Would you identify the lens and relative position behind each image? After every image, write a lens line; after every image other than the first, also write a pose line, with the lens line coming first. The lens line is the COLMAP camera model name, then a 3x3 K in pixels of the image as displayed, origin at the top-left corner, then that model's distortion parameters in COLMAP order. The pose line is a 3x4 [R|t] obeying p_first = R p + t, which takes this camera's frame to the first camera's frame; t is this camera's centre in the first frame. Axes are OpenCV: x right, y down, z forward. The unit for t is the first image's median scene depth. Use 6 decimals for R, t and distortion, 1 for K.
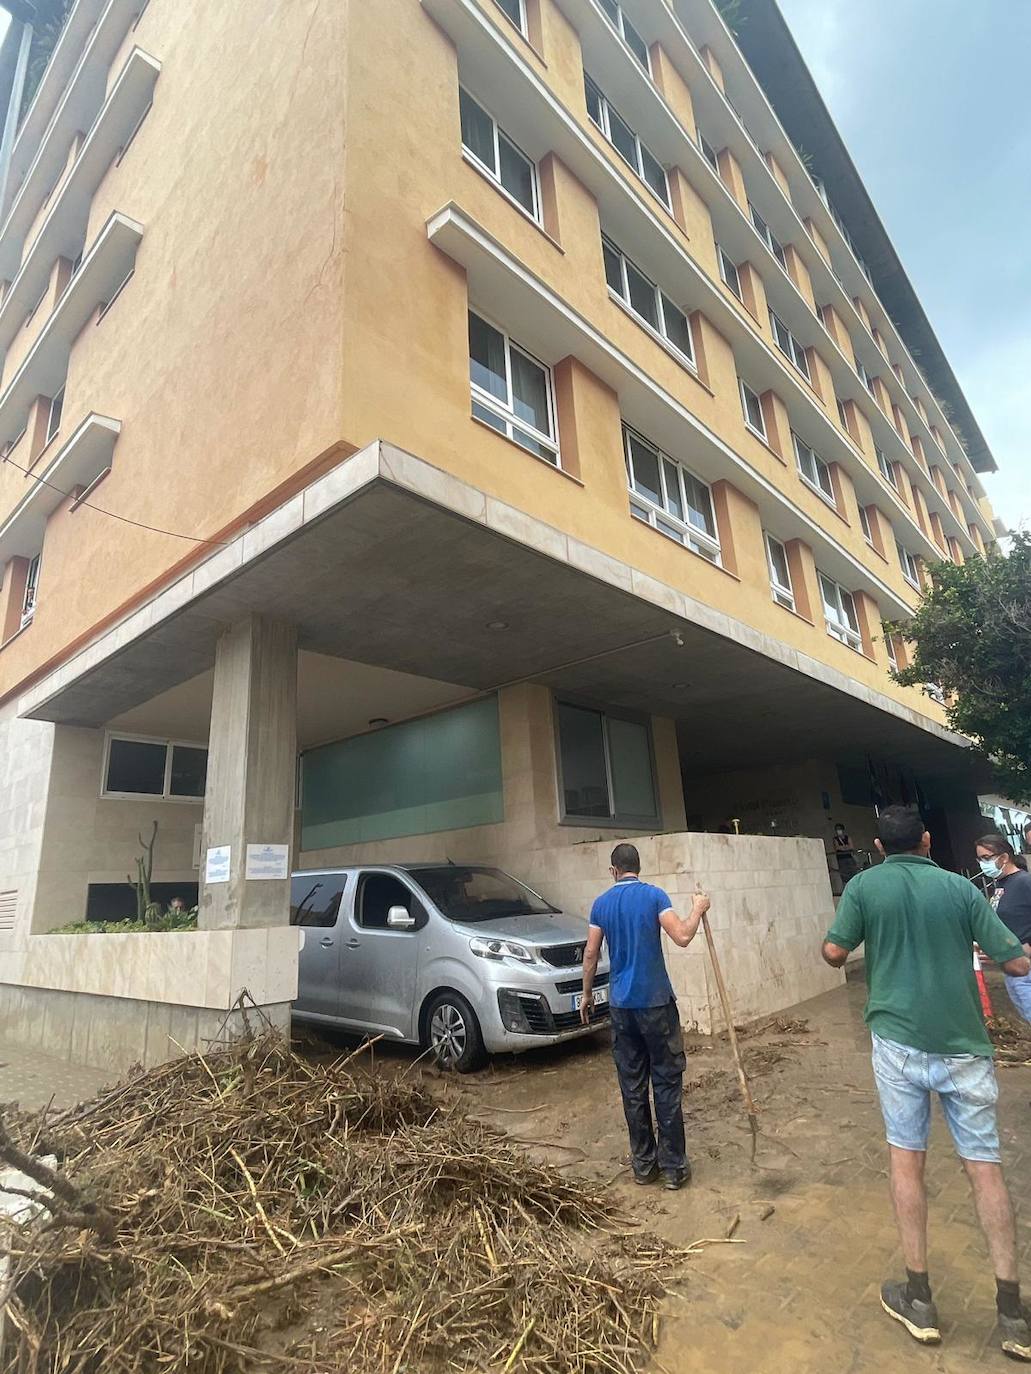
lens RADIAL K [[729.3, 0, 513.5], [0, 729.3, 680.9], [0, 0, 1]] dist [-0.008131, -0.004499]
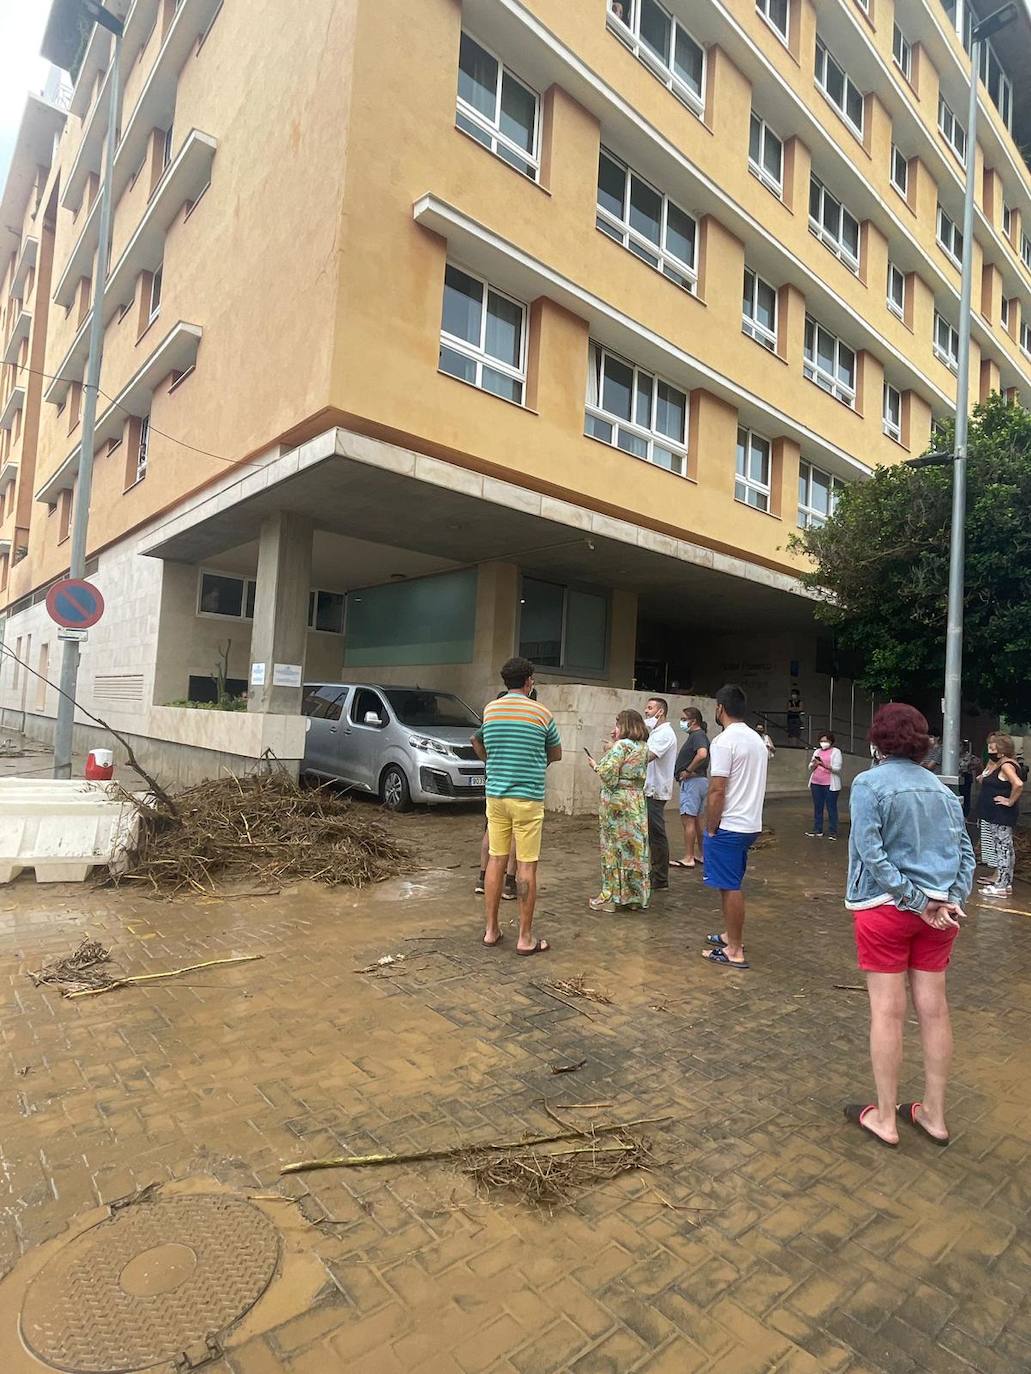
lens RADIAL K [[729.3, 0, 518.6], [0, 729.3, 683.2], [0, 0, 1]] dist [-0.008131, -0.004499]
pose [[0.988285, 0.103430, -0.112229, 0.304936], [-0.074028, 0.967912, 0.240139, -0.137847], [0.133465, -0.229017, 0.964229, -0.419797]]
